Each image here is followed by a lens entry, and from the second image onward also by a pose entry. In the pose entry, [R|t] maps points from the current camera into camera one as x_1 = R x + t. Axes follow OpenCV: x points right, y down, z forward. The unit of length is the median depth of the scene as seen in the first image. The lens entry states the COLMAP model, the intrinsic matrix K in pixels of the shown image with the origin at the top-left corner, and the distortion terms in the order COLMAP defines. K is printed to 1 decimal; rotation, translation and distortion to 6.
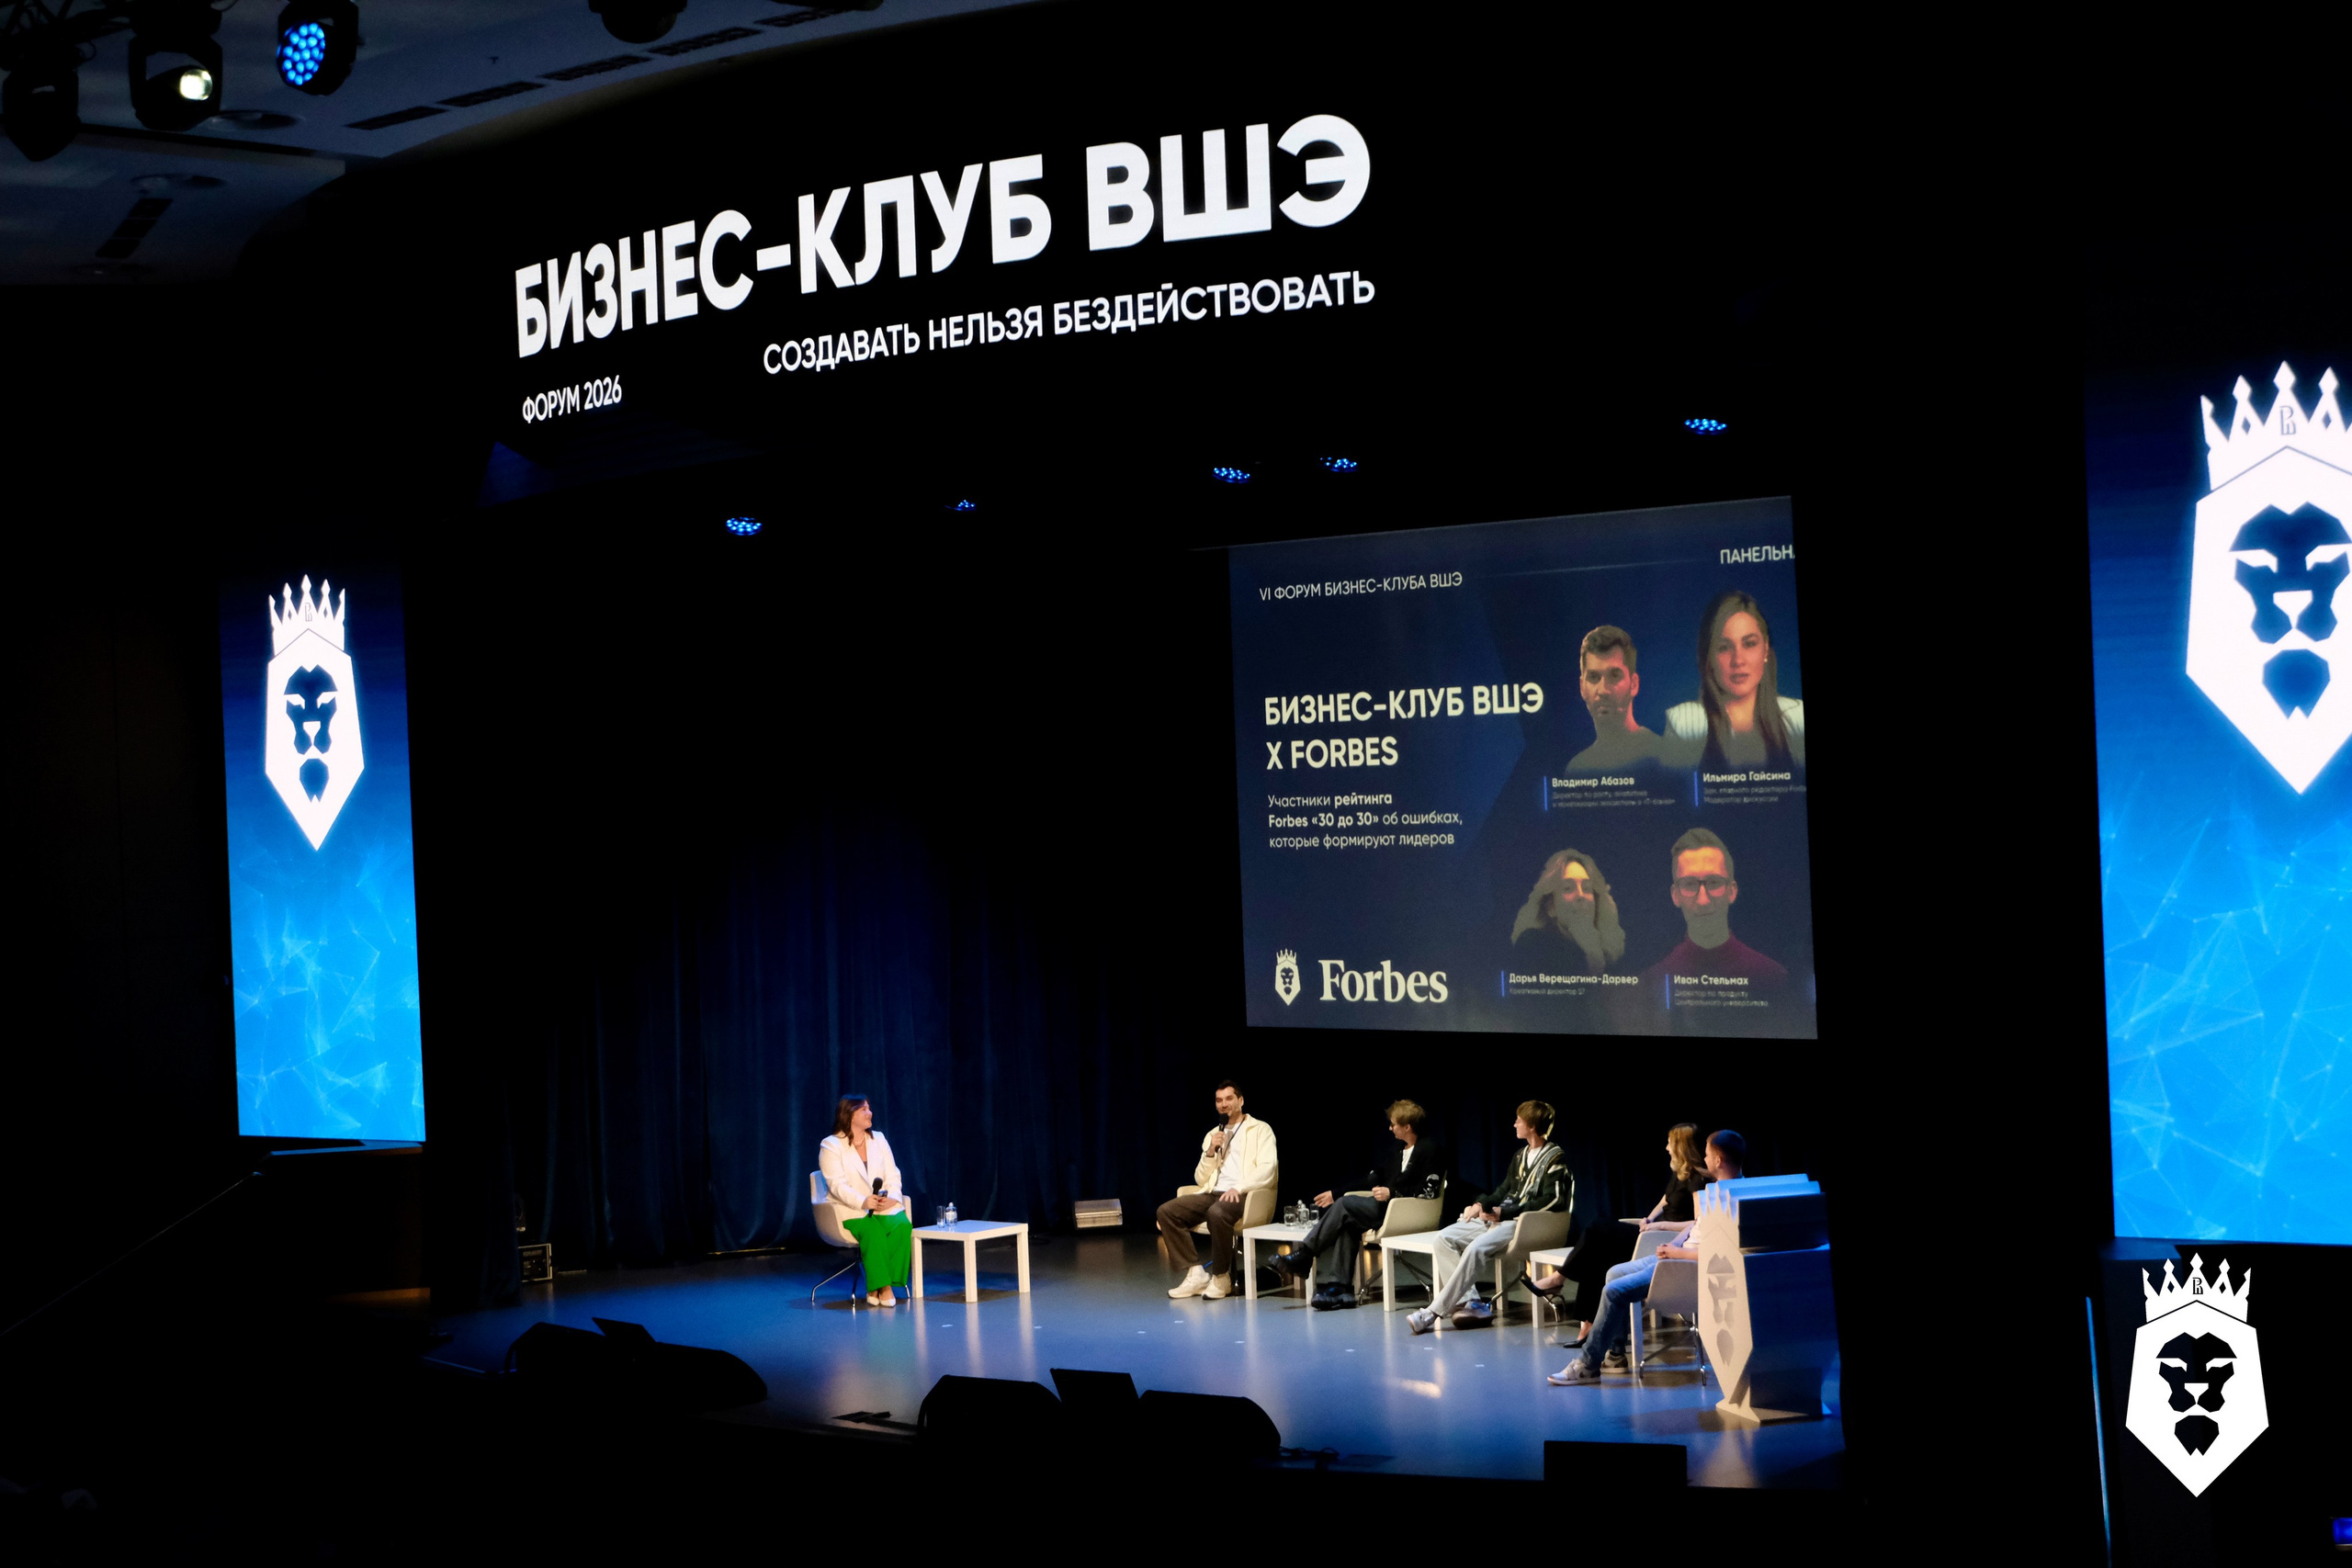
lens RADIAL K [[3864.2, 0, 1176.0], [0, 3864.2, 784.0], [0, 0, 1]] dist [-0.125568, 1.276575]
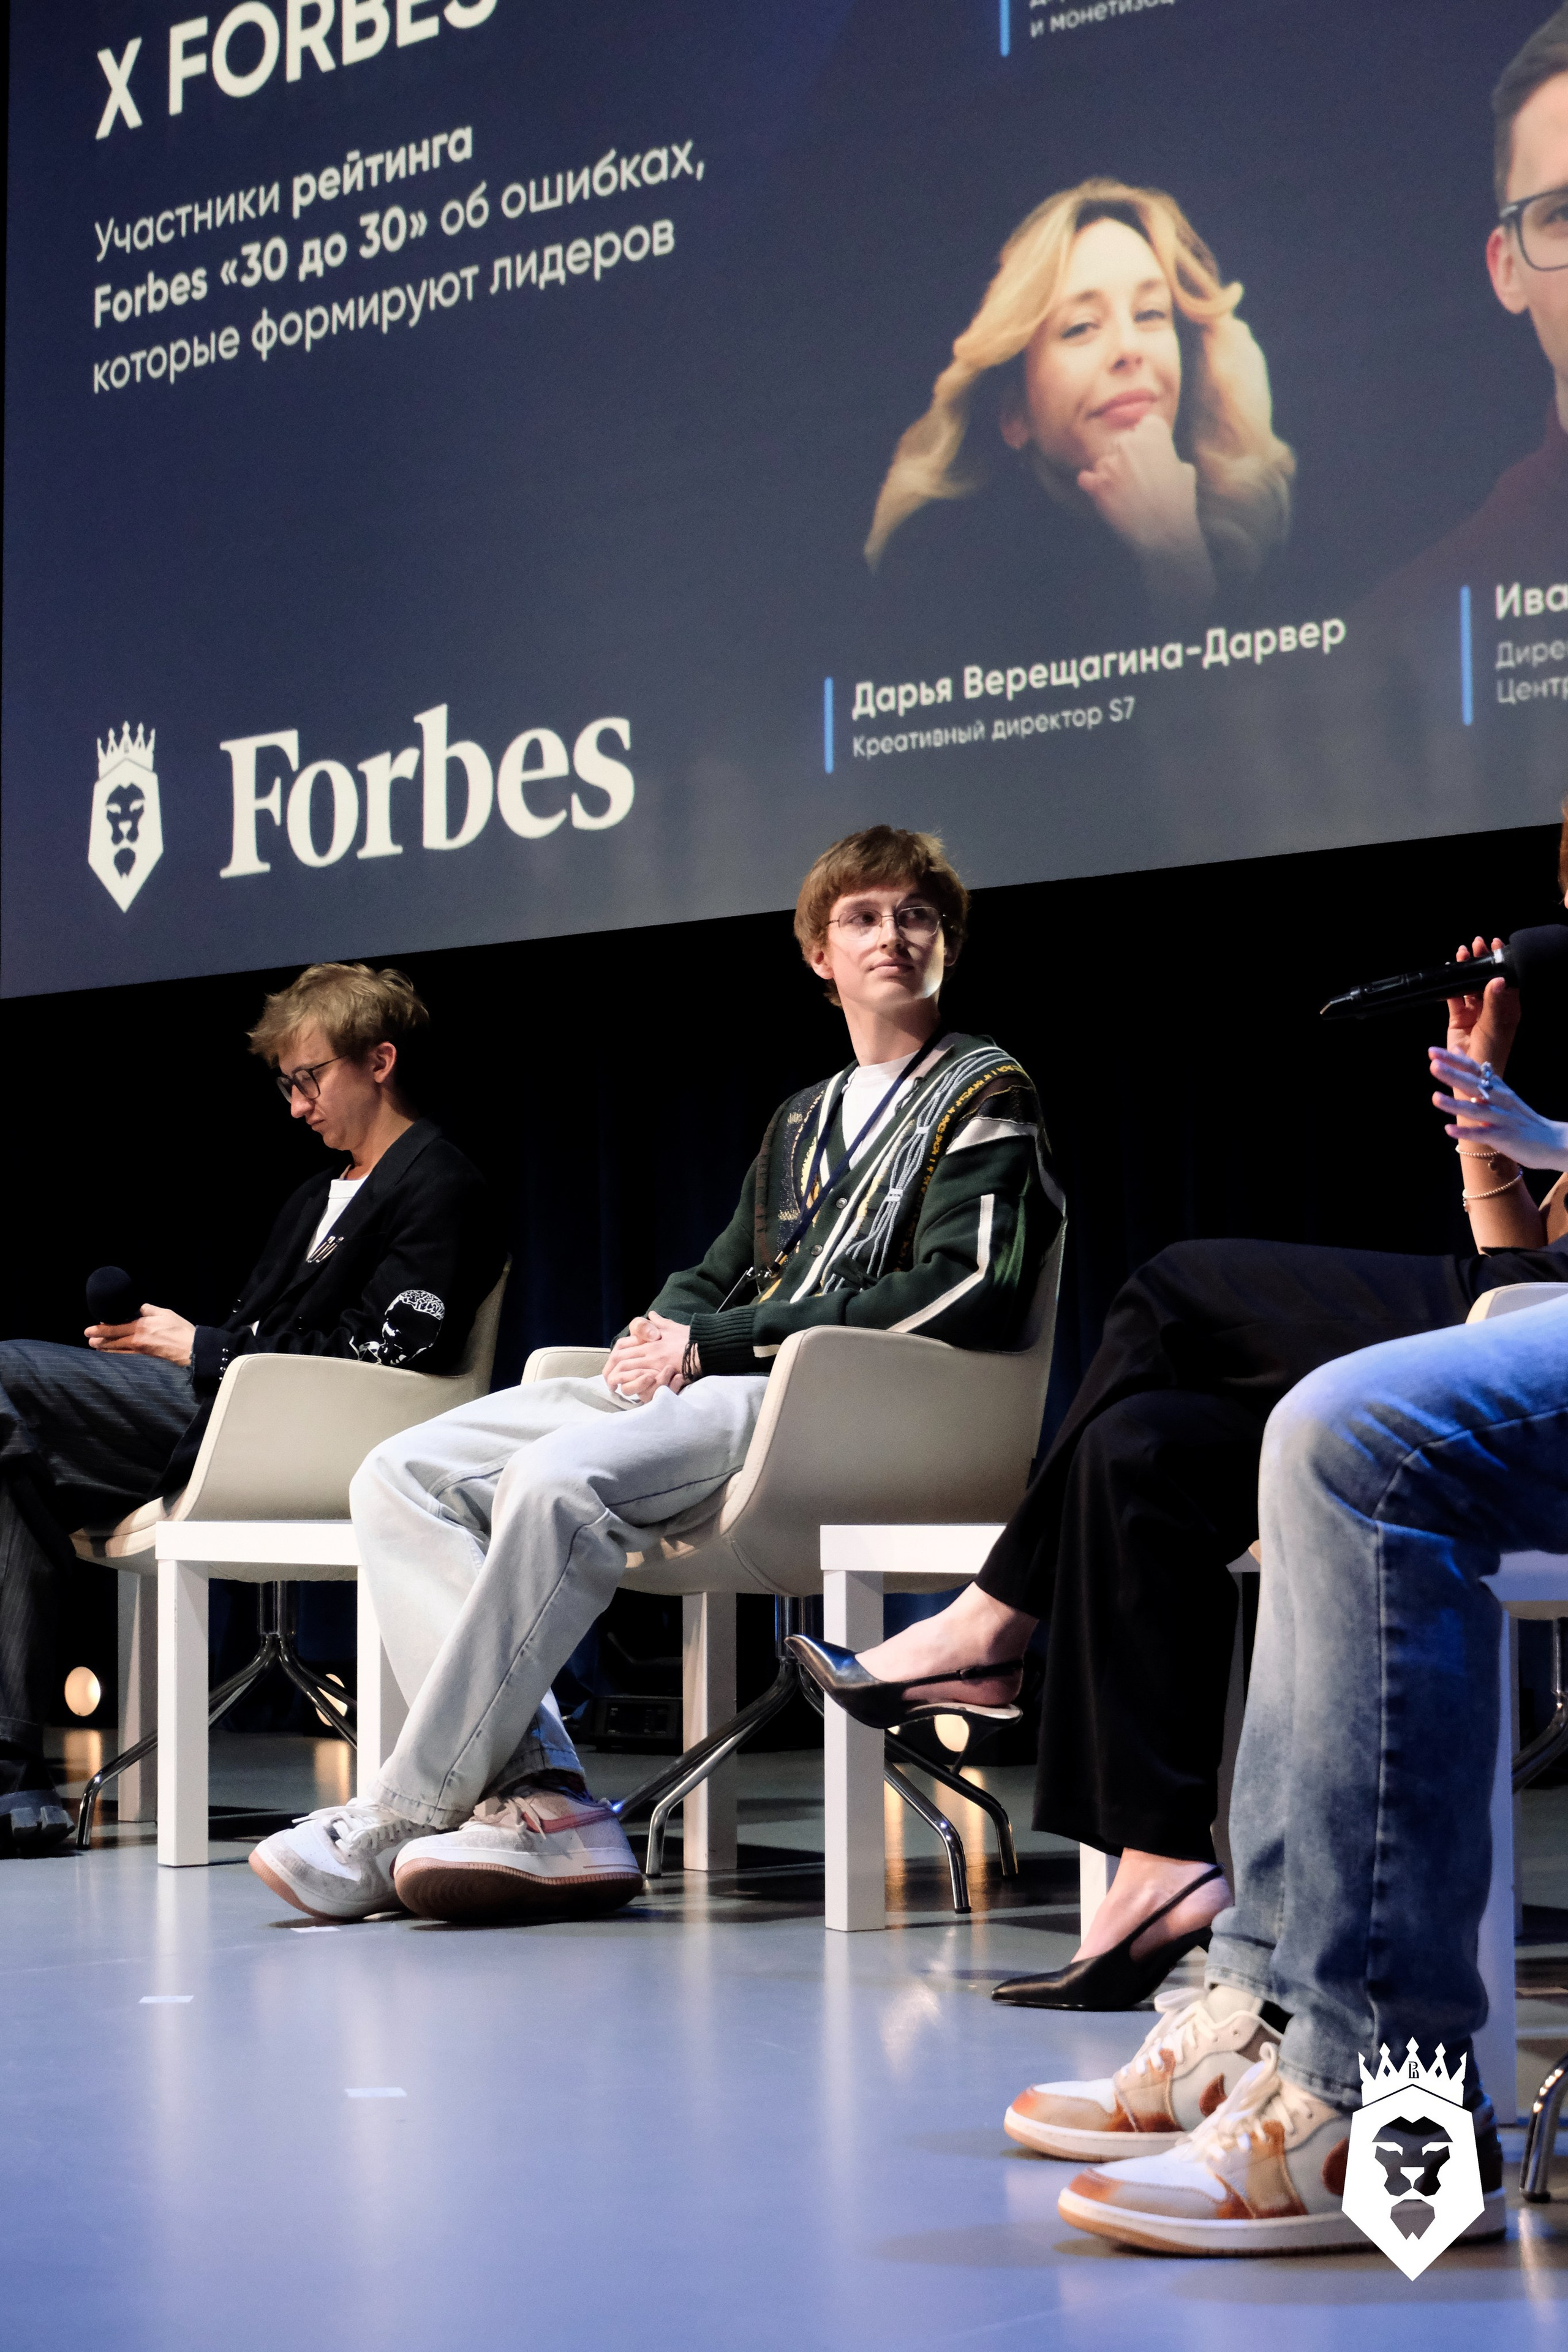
lens RADIAL K [[4740.2, 0, 722.8], [0, 4740.2, 989.1], [0, 0, 1]] dist [-0.066770, 0.399227]
pose [[0.999089, 0.036542, 0.022049, 0.071406], [-0.034068, 0.994024, -0.103706, 0.105668], [-0.025707, 0.102860, 0.994364, 0.680511]]
